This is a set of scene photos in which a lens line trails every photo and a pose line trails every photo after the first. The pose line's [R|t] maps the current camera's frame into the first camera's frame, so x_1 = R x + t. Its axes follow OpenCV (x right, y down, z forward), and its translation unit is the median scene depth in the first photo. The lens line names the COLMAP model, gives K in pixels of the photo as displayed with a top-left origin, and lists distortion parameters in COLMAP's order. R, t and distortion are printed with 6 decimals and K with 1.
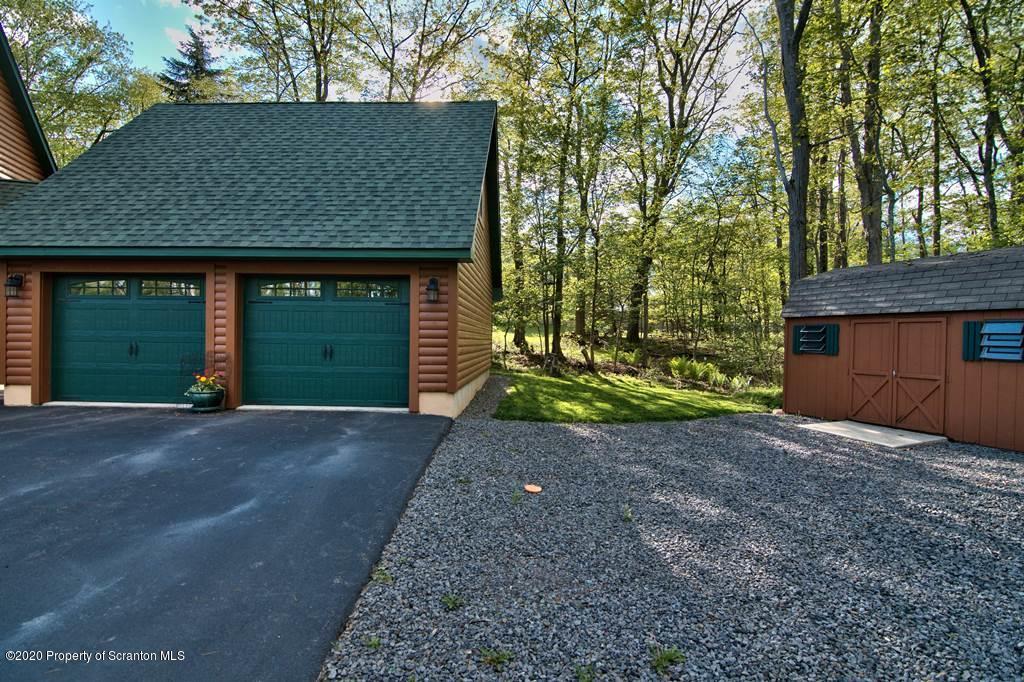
lens RADIAL K [[478.8, 0, 515.2], [0, 478.8, 340.0], [0, 0, 1]] dist [-0.028961, -0.003587]
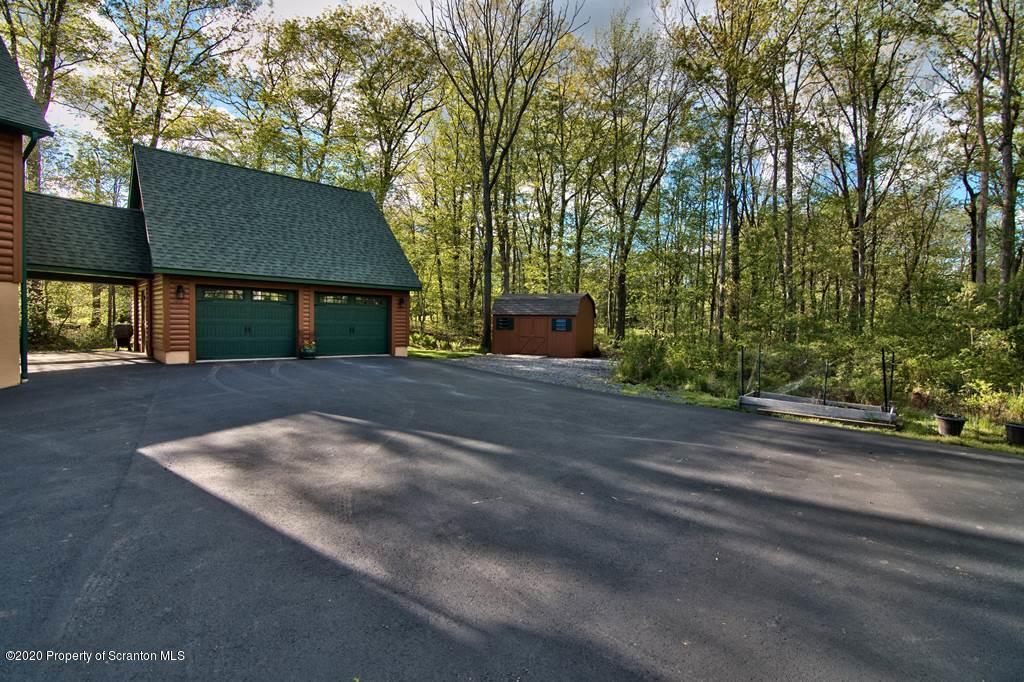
lens RADIAL K [[478.8, 0, 509.6], [0, 478.8, 333.7], [0, 0, 1]] dist [-0.028961, -0.003587]
pose [[0.709623, -0.013915, 0.704444, -1.426170], [-0.003909, 0.999712, 0.023685, -0.010555], [-0.704571, -0.019561, 0.709364, -1.038276]]
